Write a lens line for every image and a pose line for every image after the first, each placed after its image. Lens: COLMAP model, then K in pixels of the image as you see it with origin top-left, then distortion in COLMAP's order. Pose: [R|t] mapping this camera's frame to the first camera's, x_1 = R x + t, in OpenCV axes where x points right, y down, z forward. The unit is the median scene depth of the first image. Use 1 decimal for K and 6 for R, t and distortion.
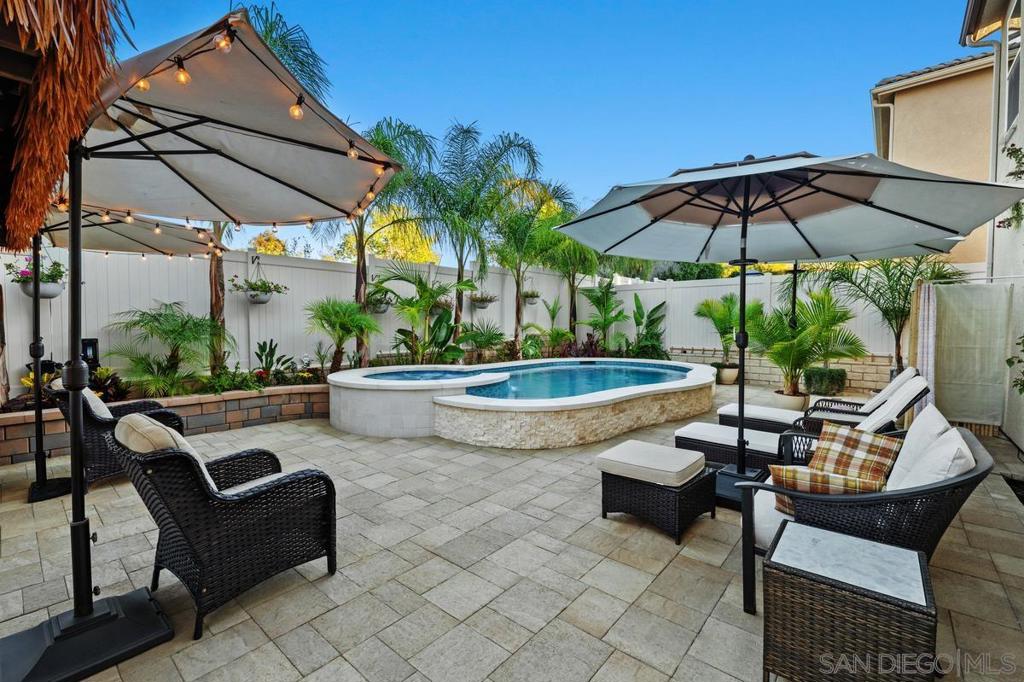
lens RADIAL K [[427.1, 0, 514.9], [0, 427.1, 335.7], [0, 0, 1]] dist [-0.001137, -0.000058]
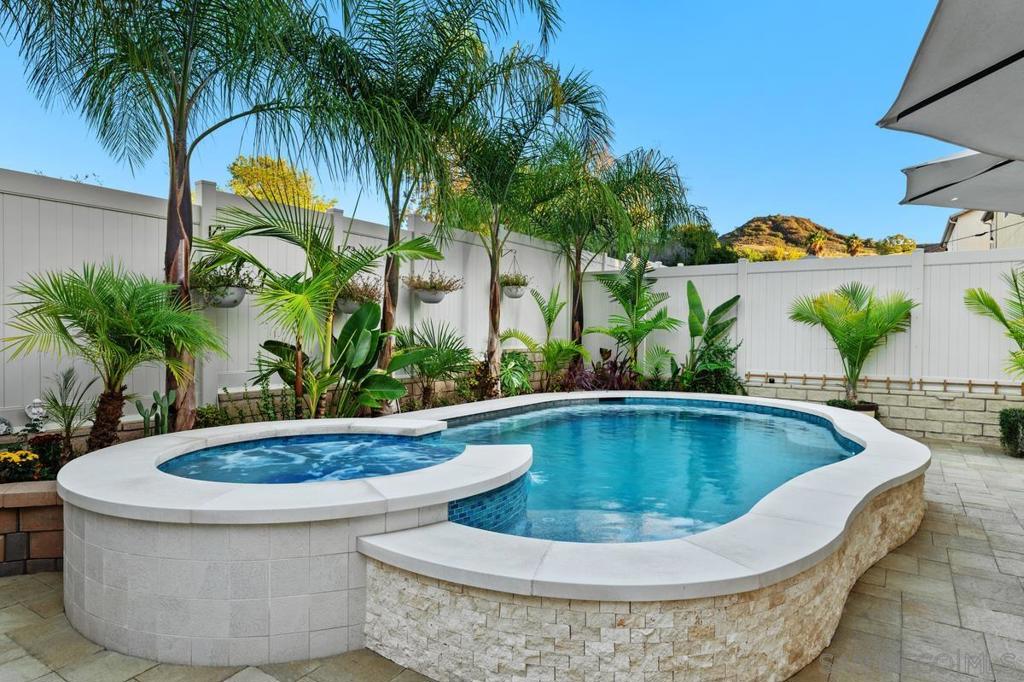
lens RADIAL K [[595.5, 0, 510.4], [0, 595.5, 335.2], [0, 0, 1]] dist [0.000059, 0.000857]
pose [[0.993565, 0.005188, 0.113144, -0.067488], [-0.002496, 0.999711, -0.023918, -0.005901], [-0.113236, 0.023482, 0.993291, 0.269803]]
